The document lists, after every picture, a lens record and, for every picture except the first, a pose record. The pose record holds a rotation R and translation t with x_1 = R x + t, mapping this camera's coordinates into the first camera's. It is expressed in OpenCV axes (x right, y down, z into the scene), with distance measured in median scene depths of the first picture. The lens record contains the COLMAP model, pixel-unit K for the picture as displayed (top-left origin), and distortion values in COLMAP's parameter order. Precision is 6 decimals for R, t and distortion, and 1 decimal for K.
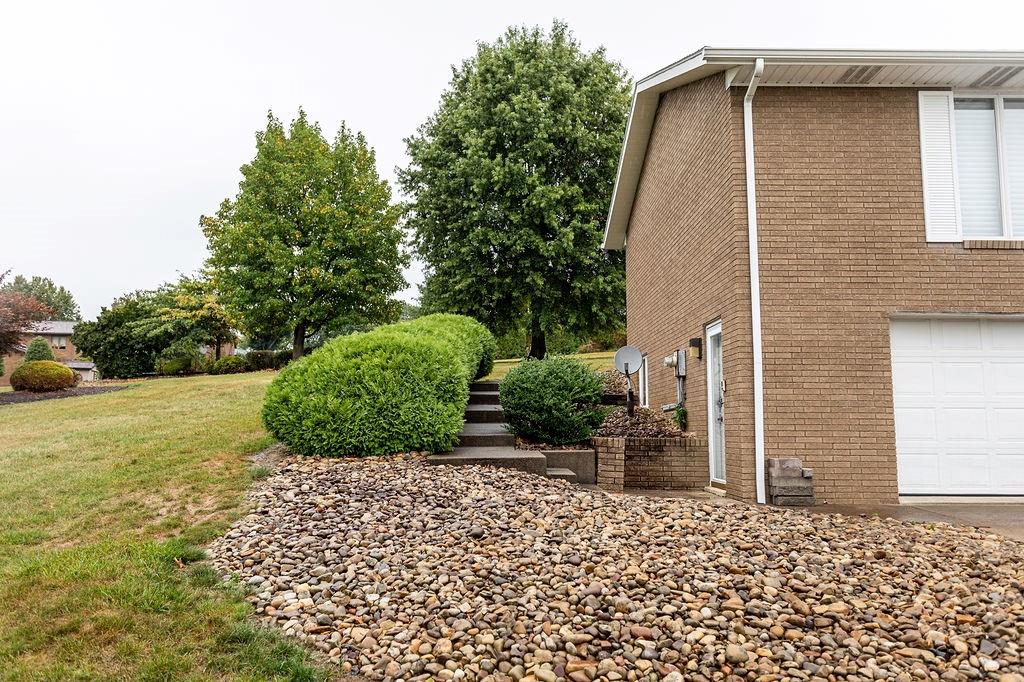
lens RADIAL K [[805.0, 0, 511.7], [0, 805.0, 340.6], [0, 0, 1]] dist [0.007101, 0.002312]
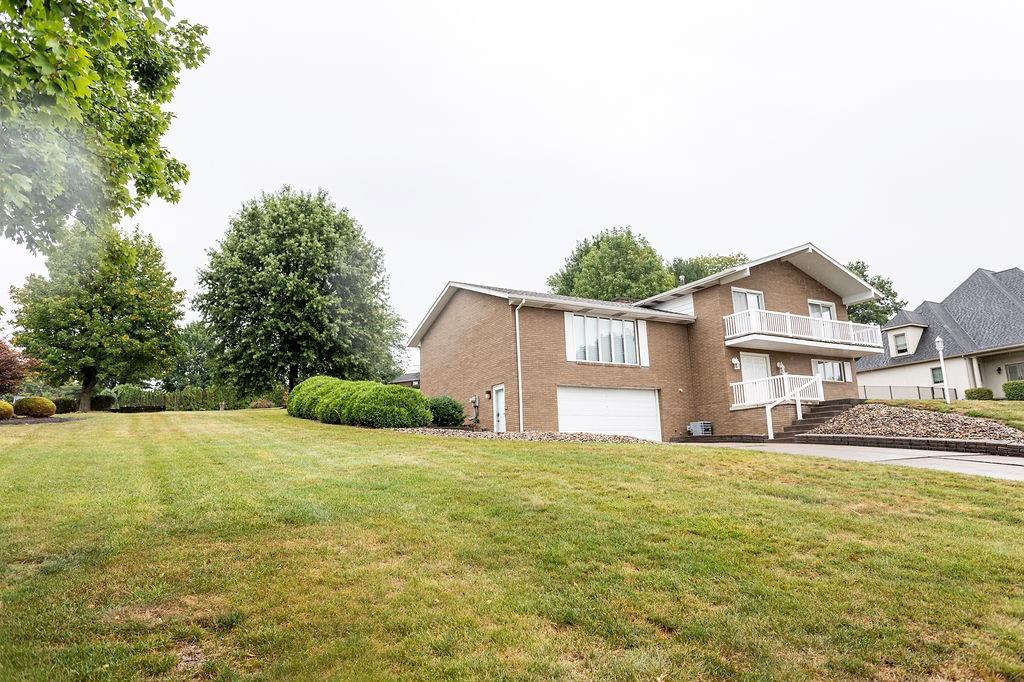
lens RADIAL K [[709.2, 0, 512.0], [0, 709.2, 340.8], [0, 0, 1]] dist [-0.000438, -0.000201]
pose [[0.867924, 0.065447, 0.492367, -0.311343], [-0.021270, 0.995269, -0.094800, 0.019132], [-0.496242, 0.071806, 0.865210, -0.385294]]
